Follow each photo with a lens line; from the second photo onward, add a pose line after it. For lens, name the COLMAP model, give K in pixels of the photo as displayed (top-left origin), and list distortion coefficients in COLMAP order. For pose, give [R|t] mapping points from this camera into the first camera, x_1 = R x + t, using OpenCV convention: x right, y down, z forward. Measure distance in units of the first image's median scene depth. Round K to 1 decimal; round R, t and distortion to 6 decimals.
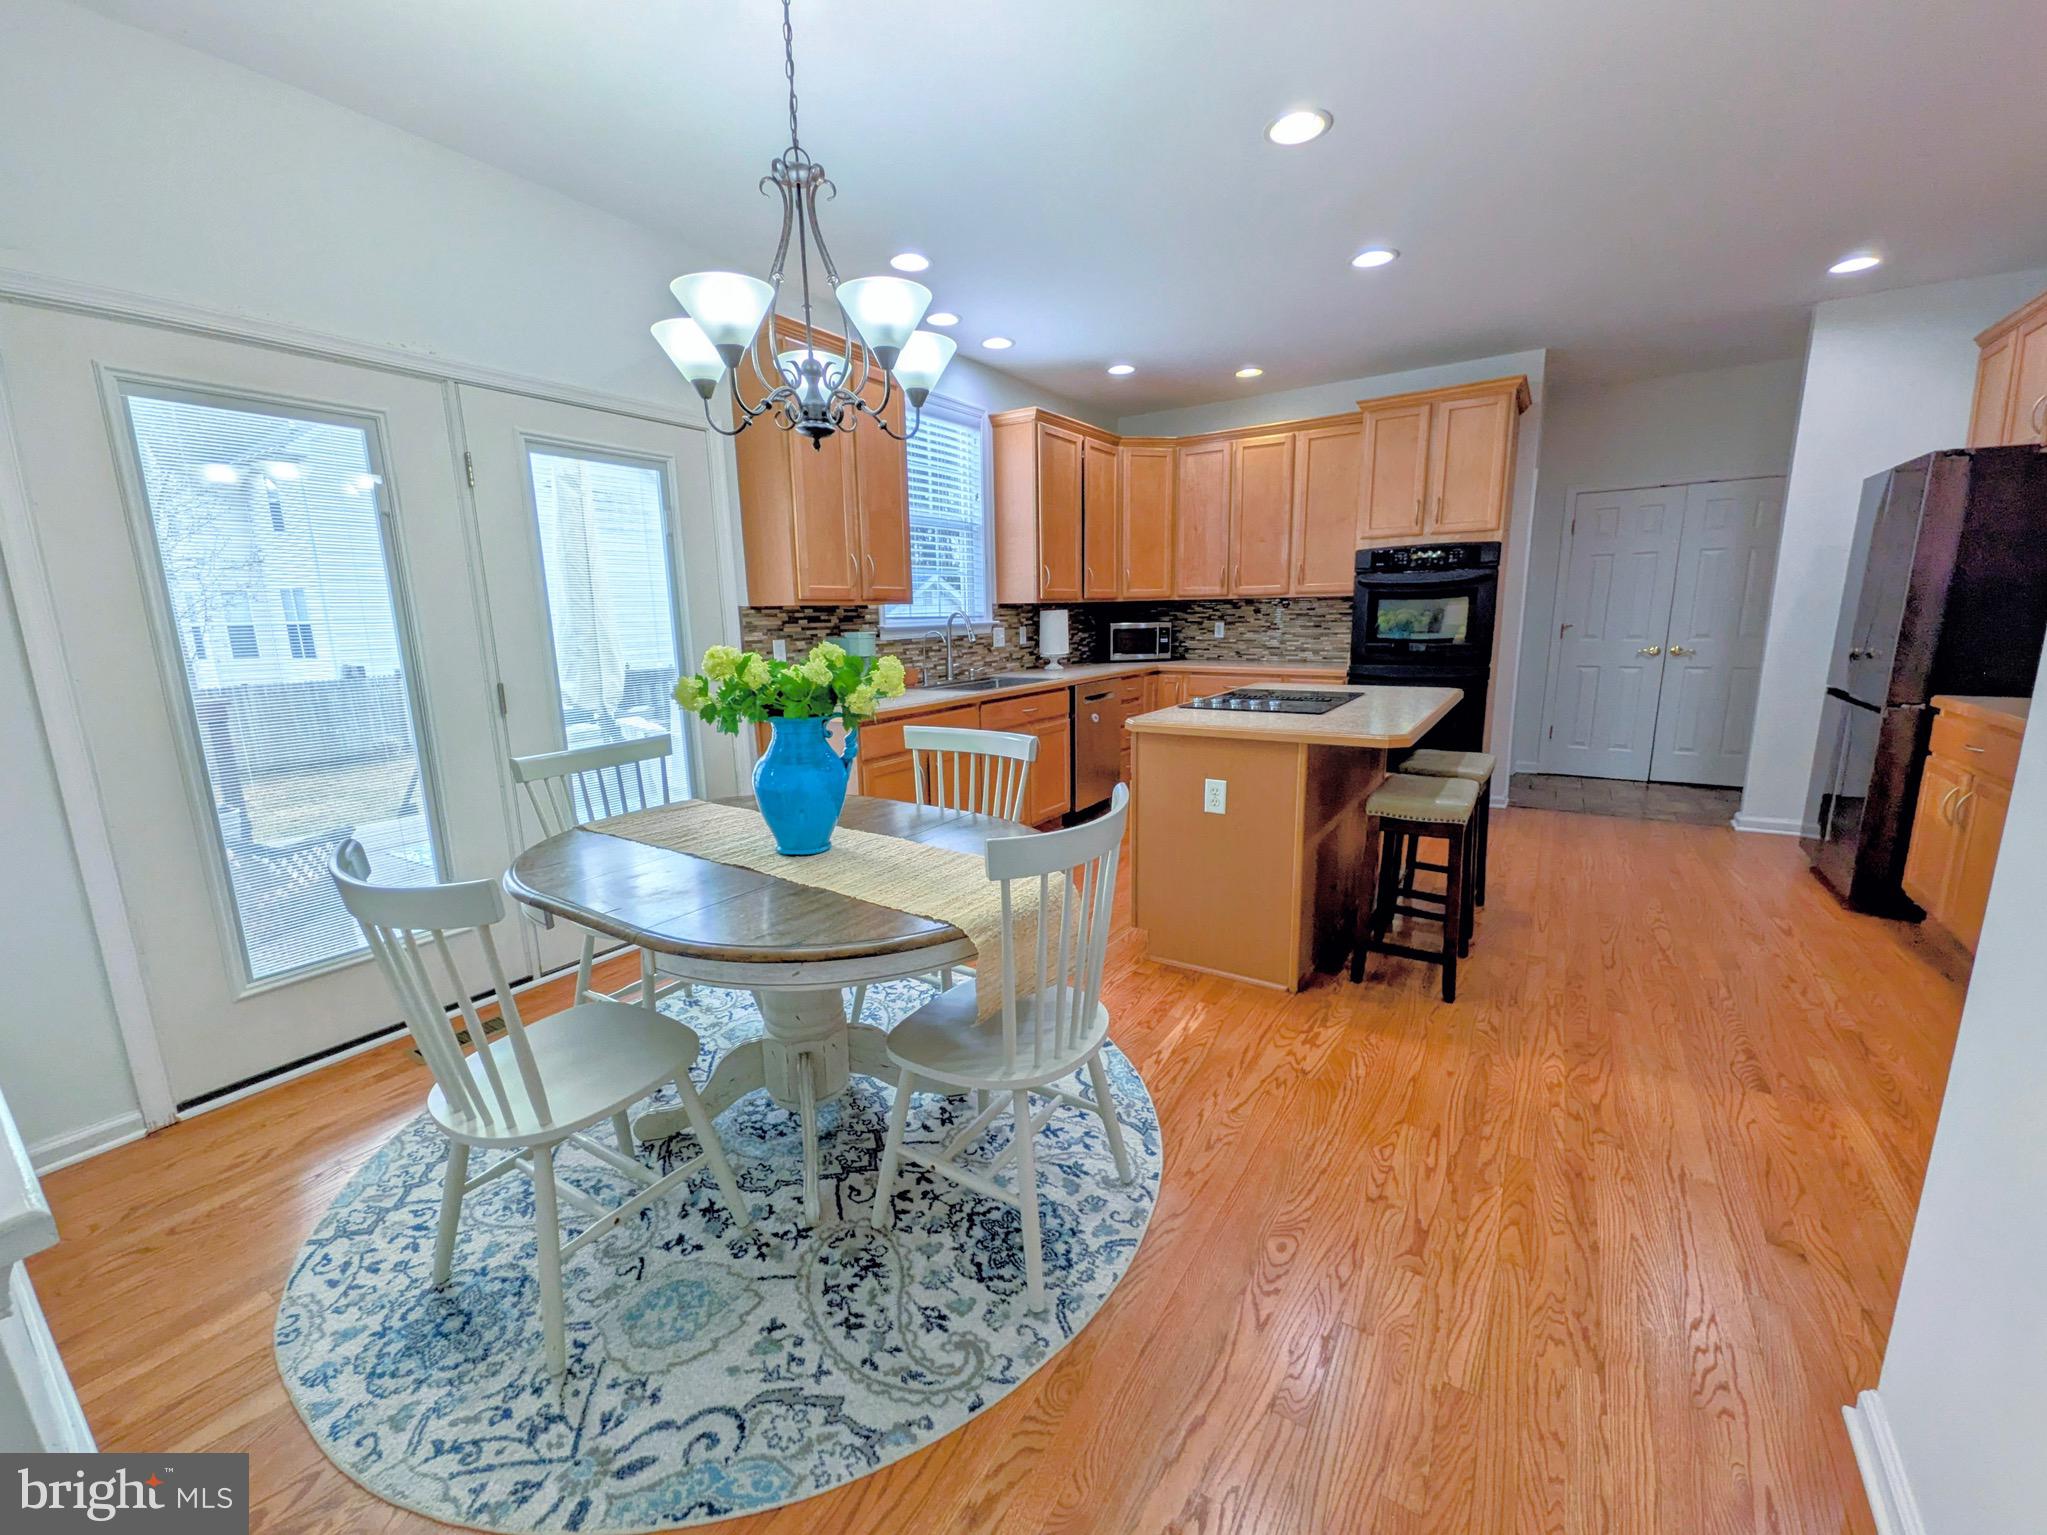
lens RADIAL K [[809.2, 0, 1020.4], [0, 809.2, 773.2], [0, 0, 1]] dist [0.001375, 0.000866]
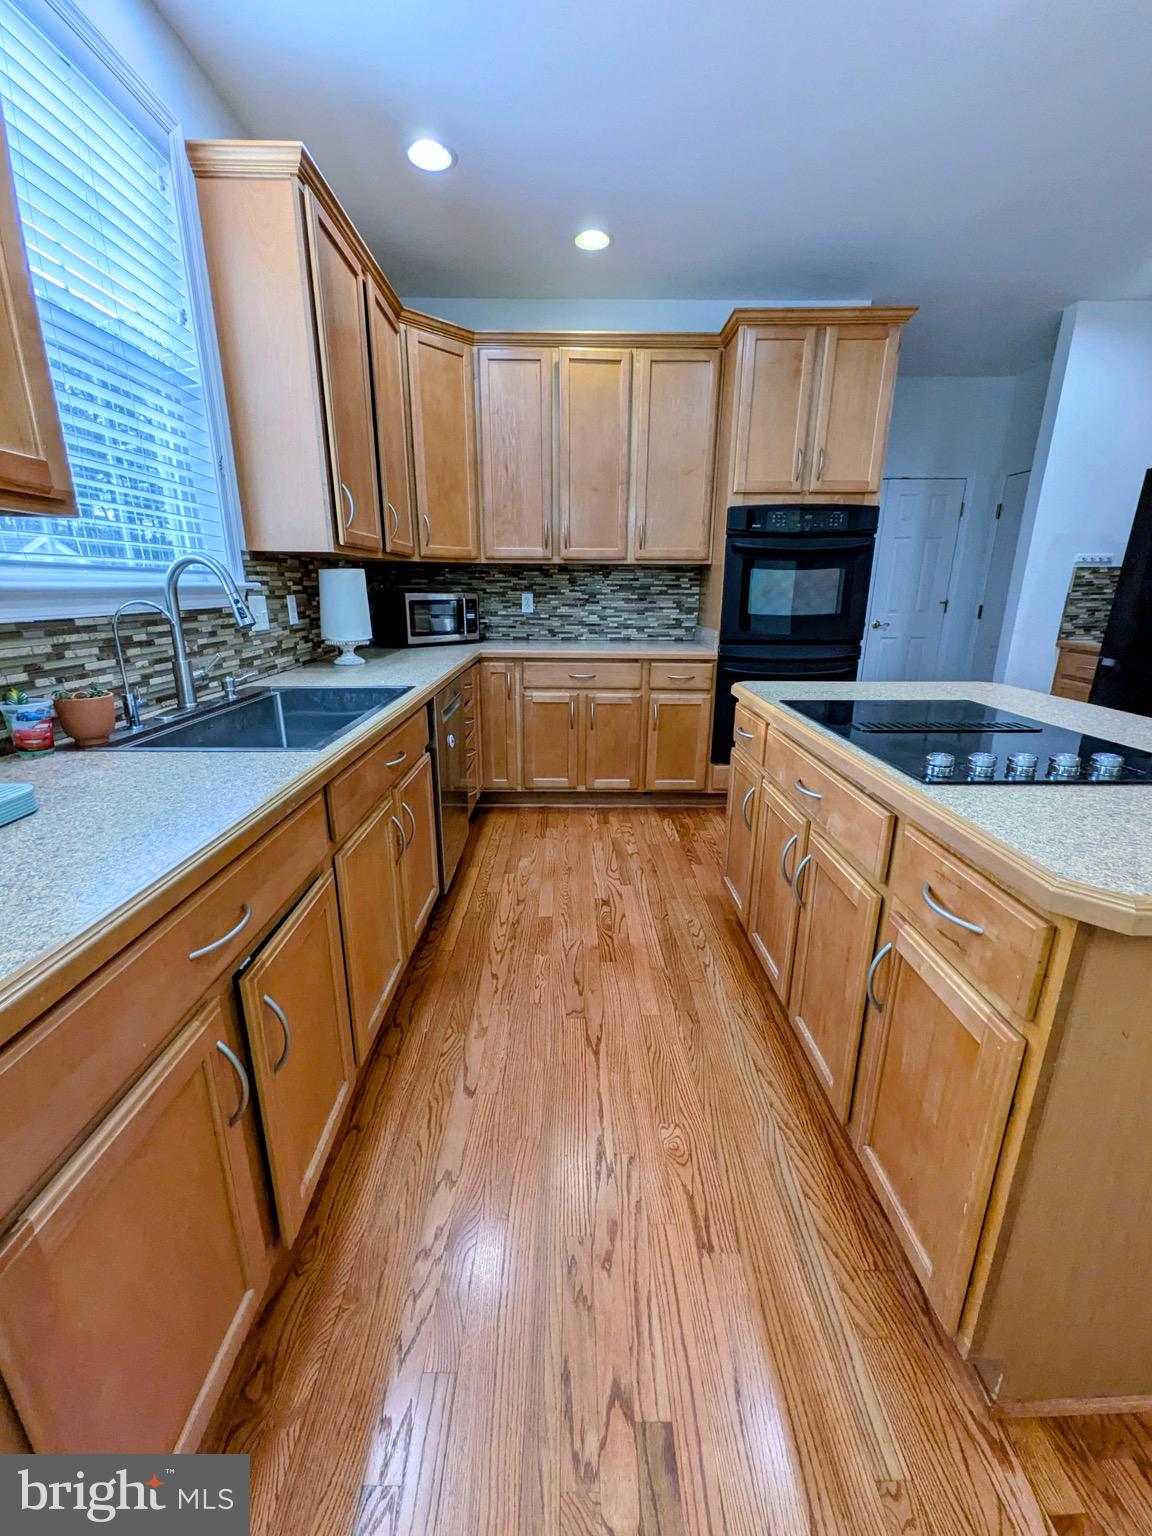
lens RADIAL K [[616.8, 0, 576.0], [0, 616.8, 768.0], [0, 0, 1]] dist [0.002047, 0.000339]
pose [[0.831131, -0.135915, 0.539211, -0.085972], [0.089471, 0.989722, 0.111561, -0.087218], [-0.548831, -0.044478, 0.834749, 0.503294]]
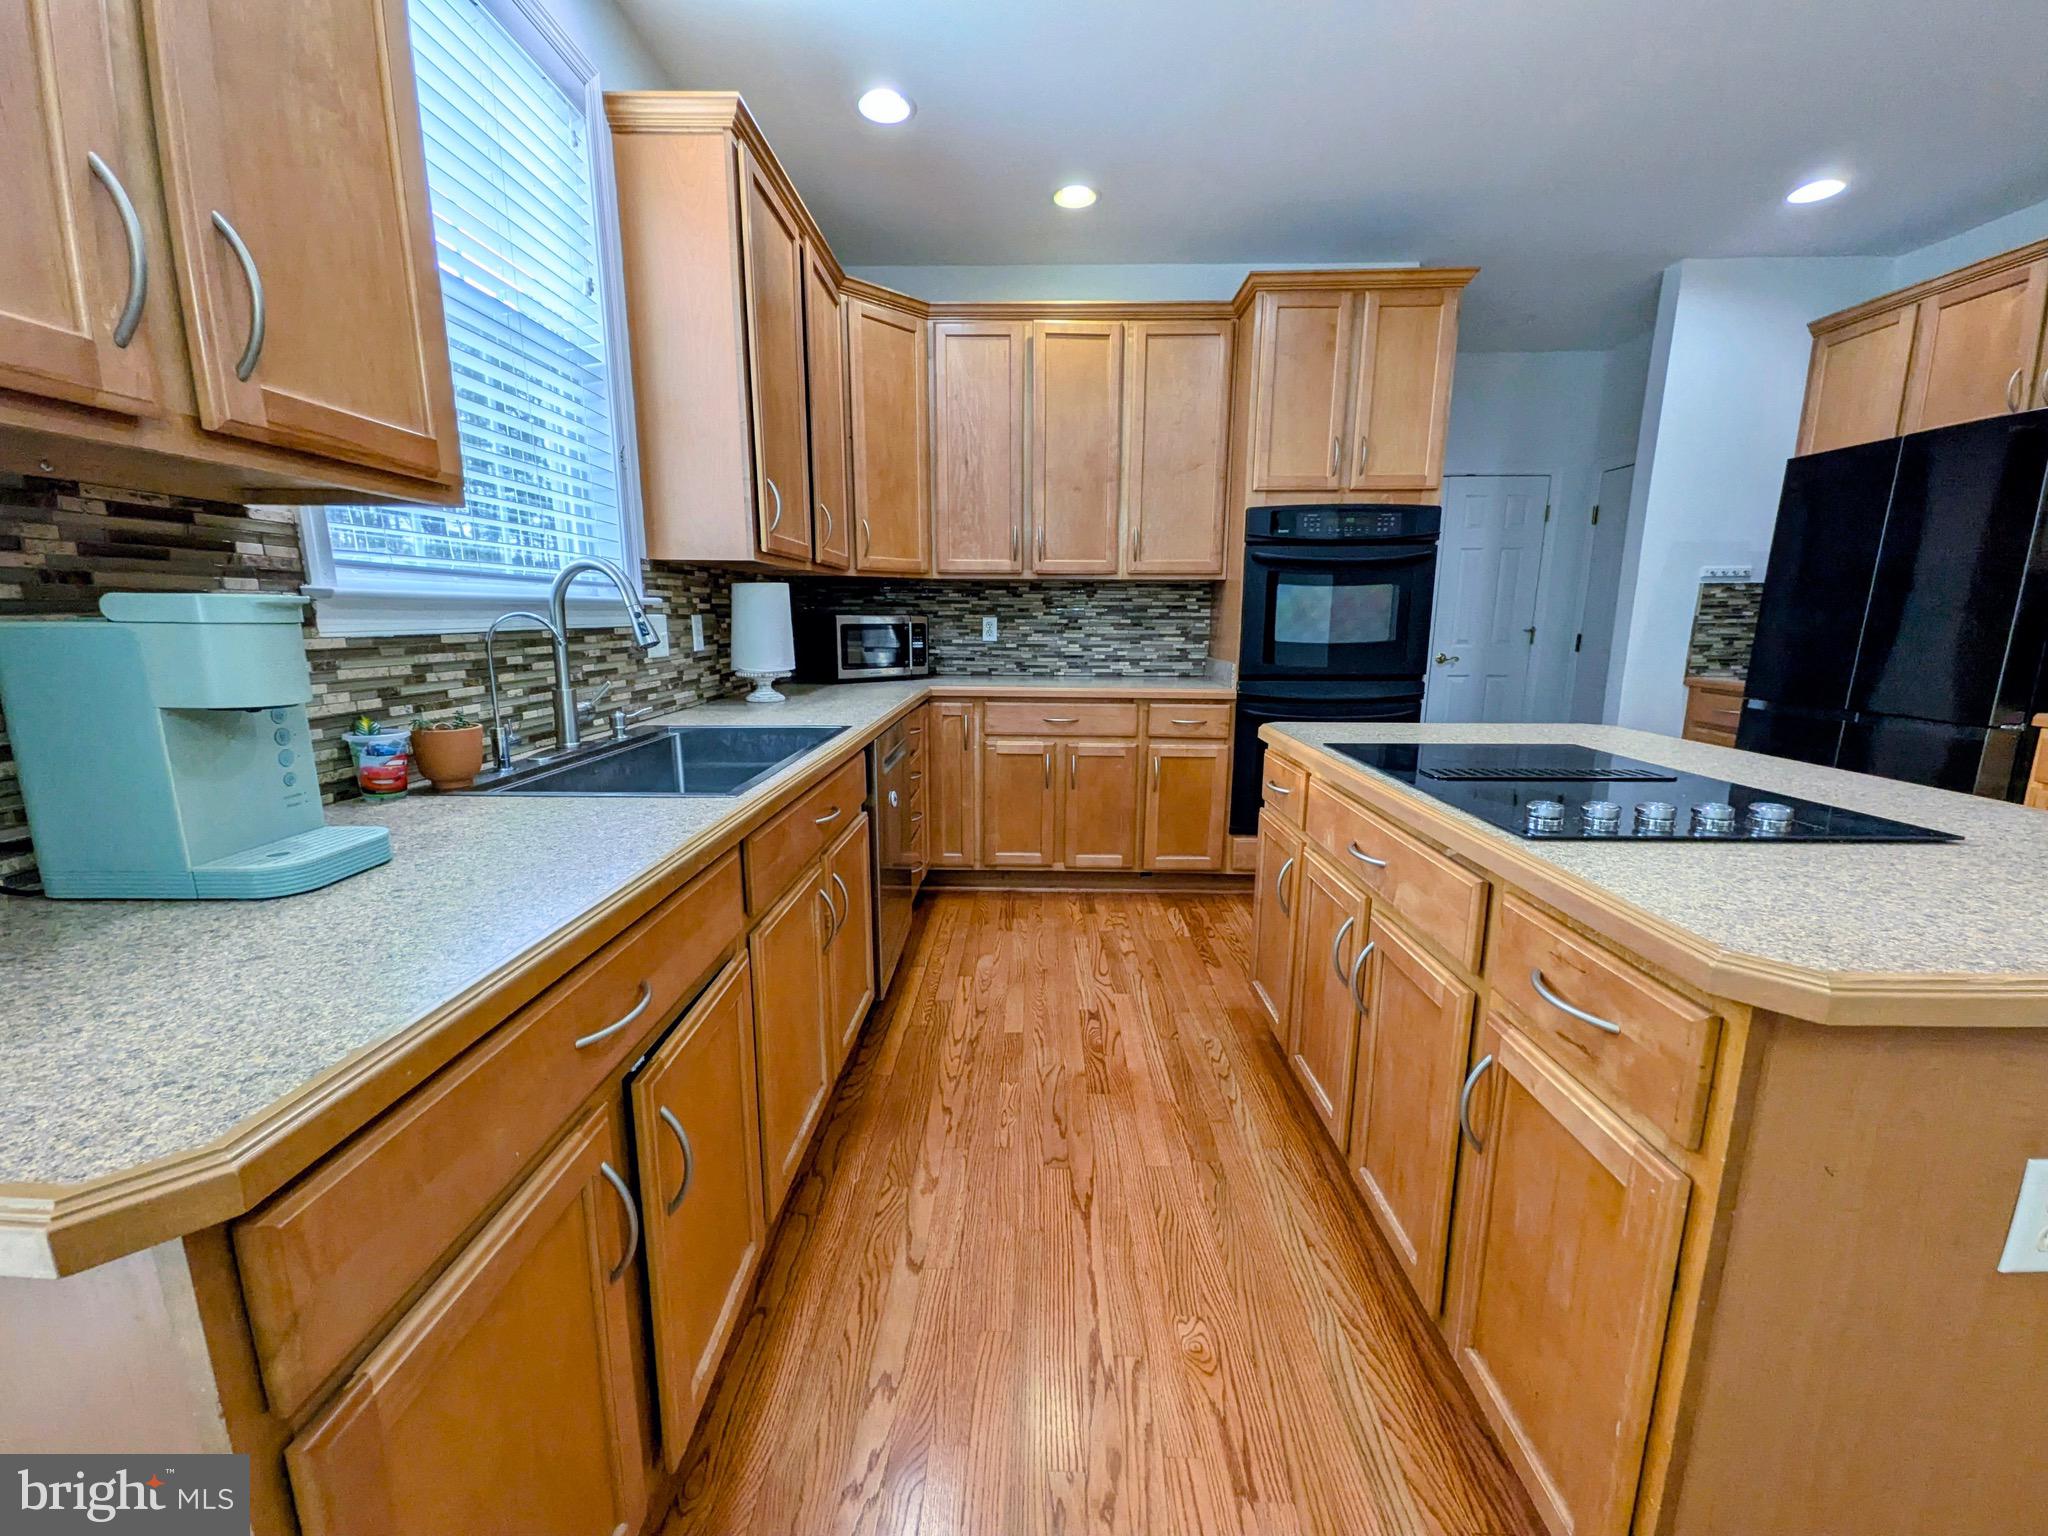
lens RADIAL K [[809.6, 0, 1020.9], [0, 809.6, 773.7], [0, 0, 1]] dist [0.001375, 0.000866]
pose [[0.847314, -0.080291, 0.524987, -0.094016], [0.084822, 0.996276, 0.015468, -0.079733], [-0.524274, 0.031424, 0.850969, 0.502914]]
